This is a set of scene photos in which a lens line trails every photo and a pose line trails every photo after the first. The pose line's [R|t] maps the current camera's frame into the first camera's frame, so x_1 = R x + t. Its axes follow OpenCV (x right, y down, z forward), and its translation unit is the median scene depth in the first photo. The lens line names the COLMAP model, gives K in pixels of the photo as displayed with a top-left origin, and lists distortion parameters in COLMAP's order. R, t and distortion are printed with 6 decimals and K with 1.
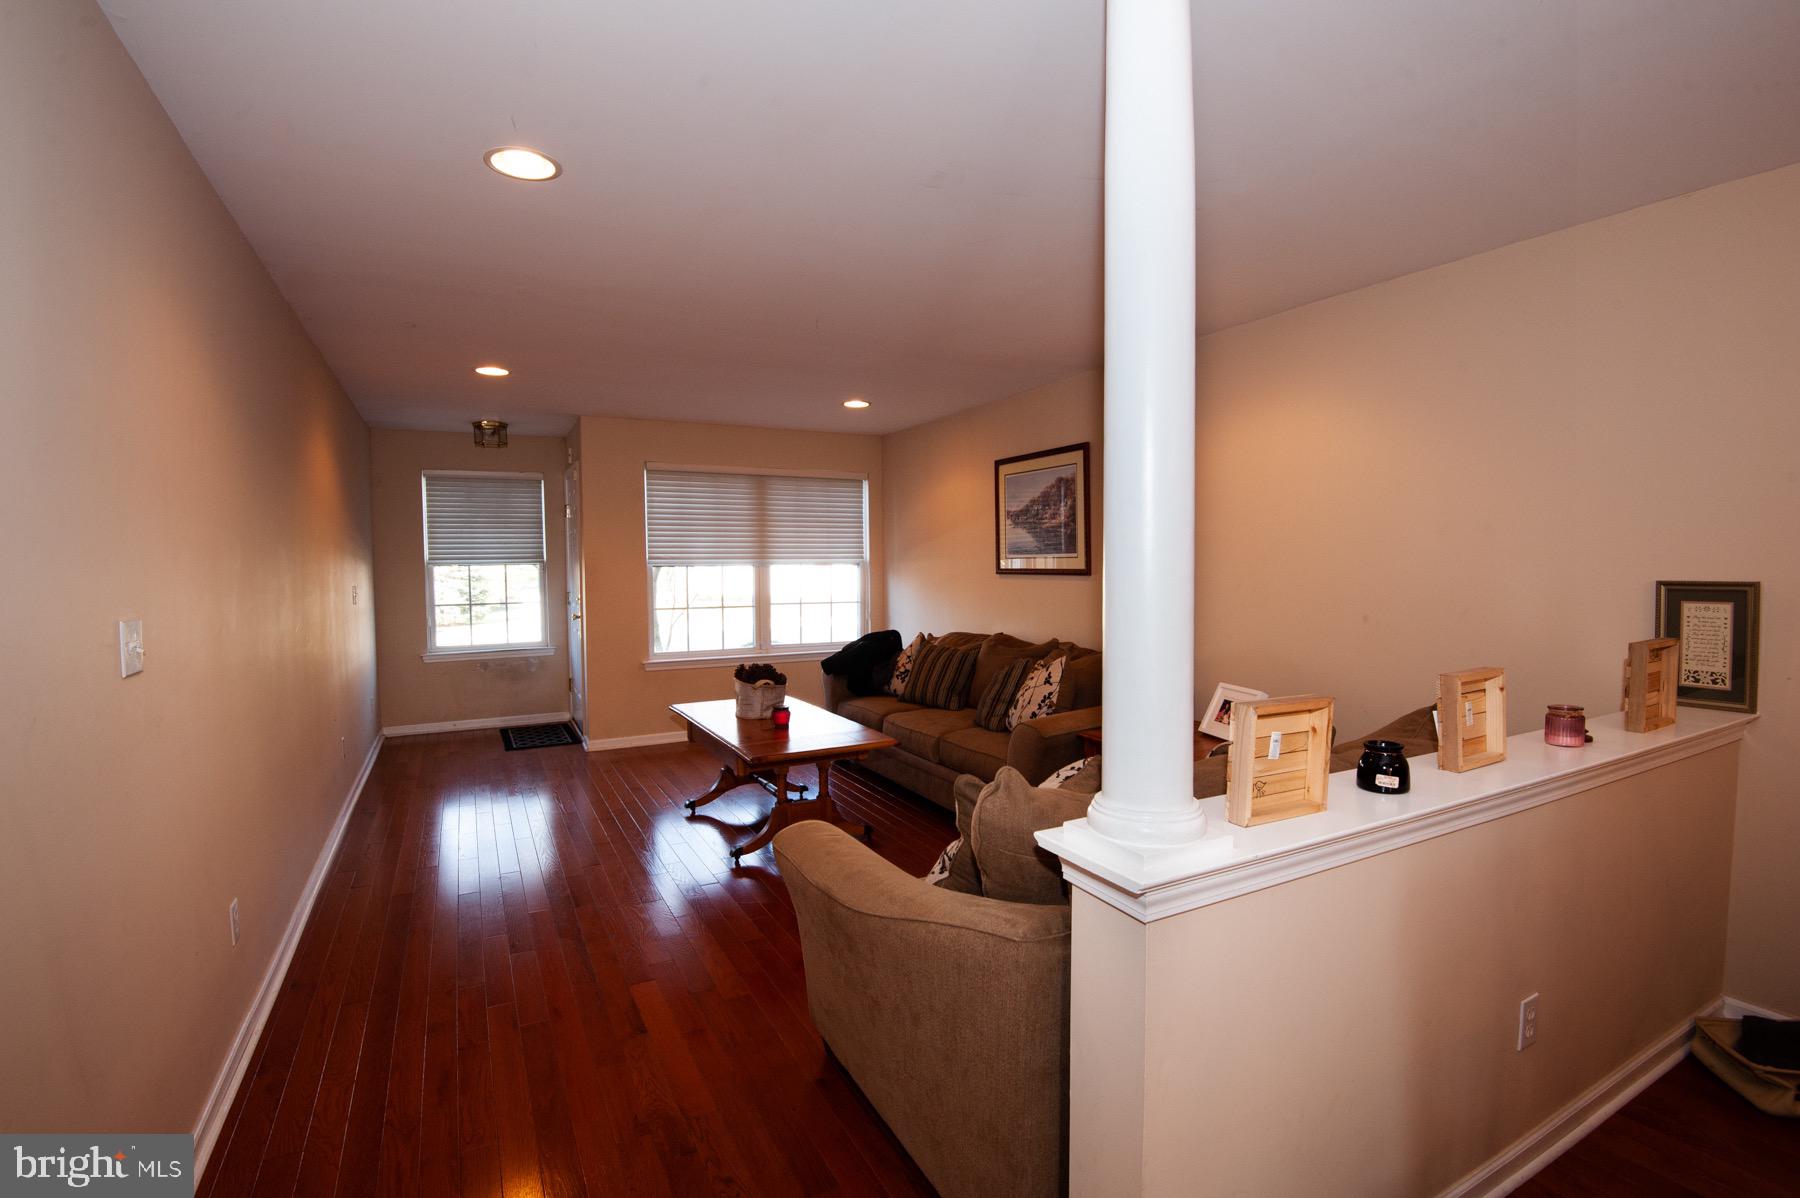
lens RADIAL K [[826.6, 0, 914.5], [0, 826.6, 599.4], [0, 0, 1]] dist [-0.023909, -0.013535]
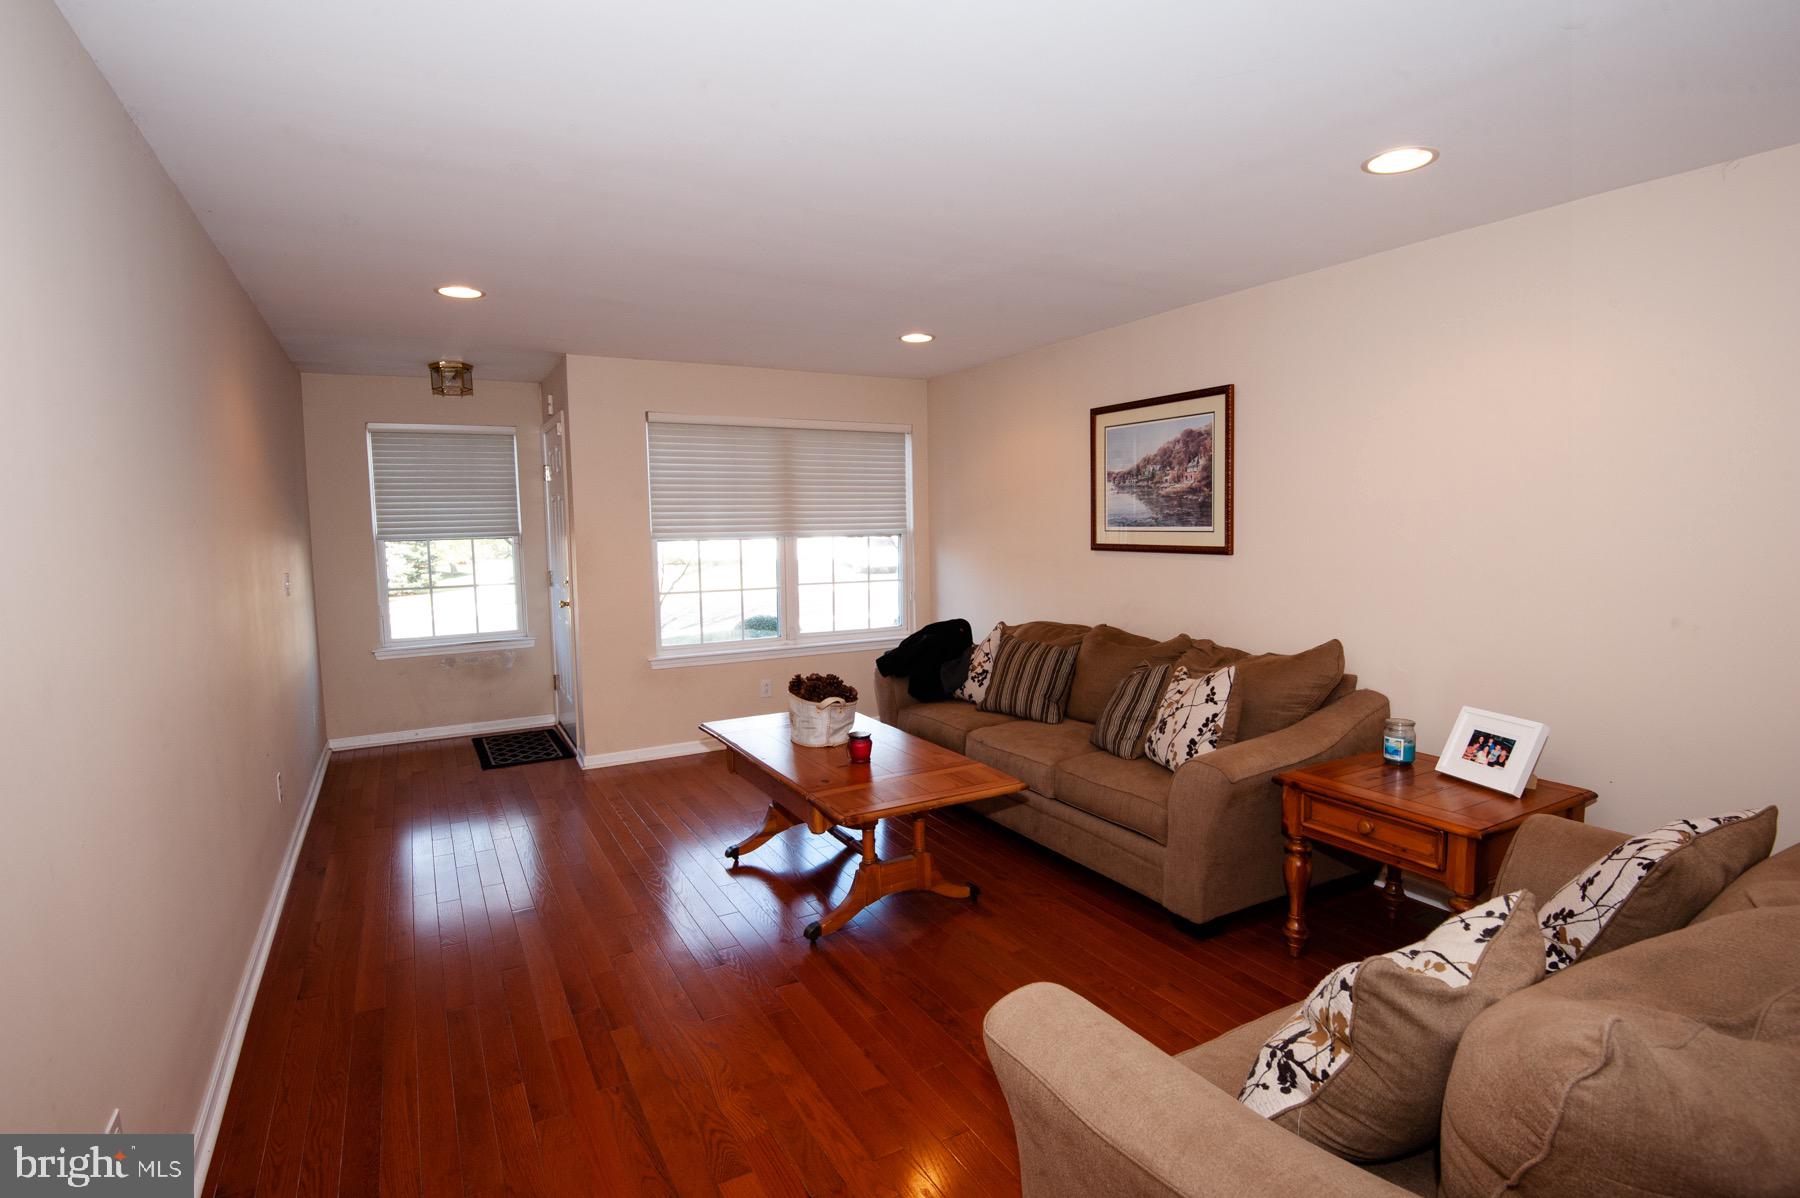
lens RADIAL K [[876.9, 0, 907.3], [0, 876.9, 599.0], [0, 0, 1]] dist [-0.020189, -0.011920]
pose [[0.999821, -0.007994, 0.017120, -0.102918], [0.007197, 0.998911, 0.046107, -0.025418], [-0.017470, -0.045976, 0.998790, 0.154157]]
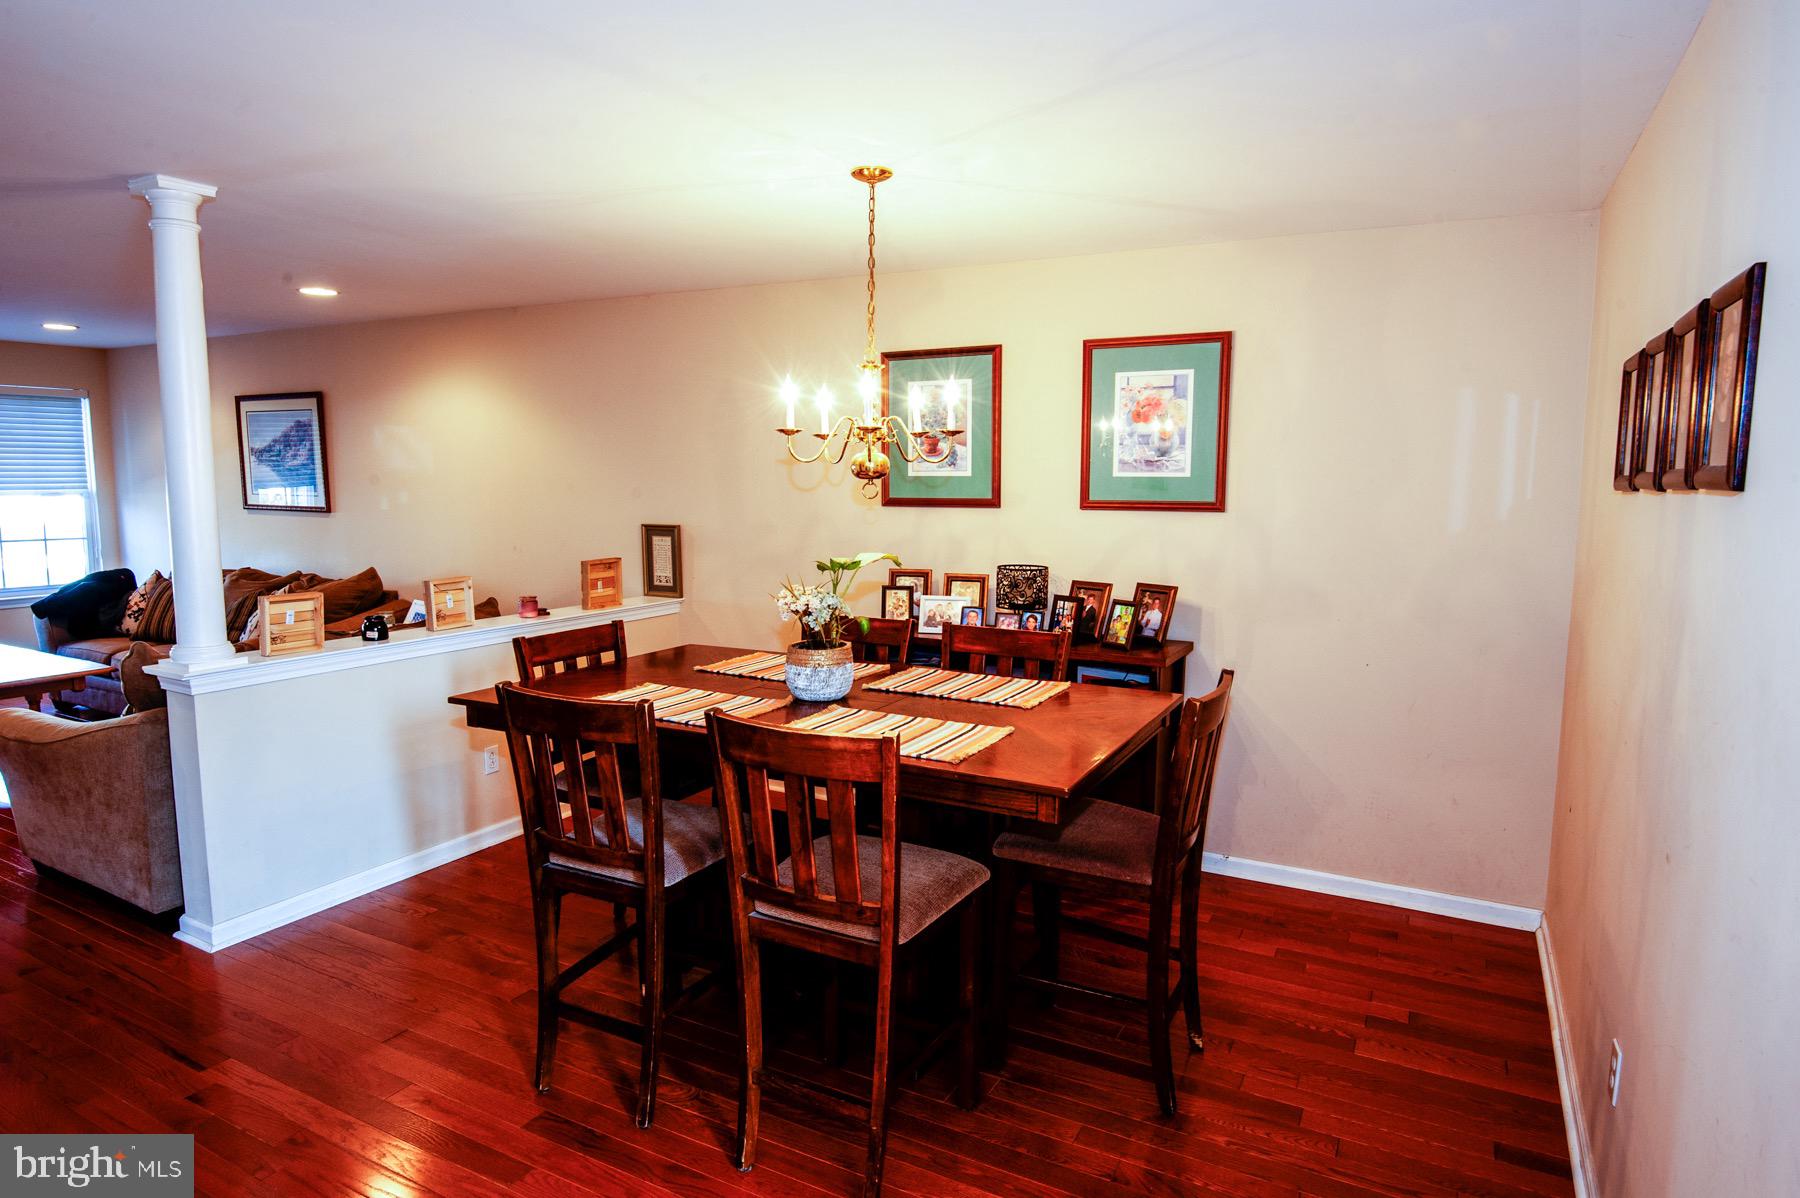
lens RADIAL K [[1034.4, 0, 900.0], [0, 1034.4, 599.0], [0, 0, 1]] dist [0.022122, -0.035160]
pose [[0.841825, -0.053338, 0.537108, 0.093068], [0.010946, 0.996588, 0.081811, -0.017502], [-0.539639, -0.062992, 0.839537, -0.543514]]
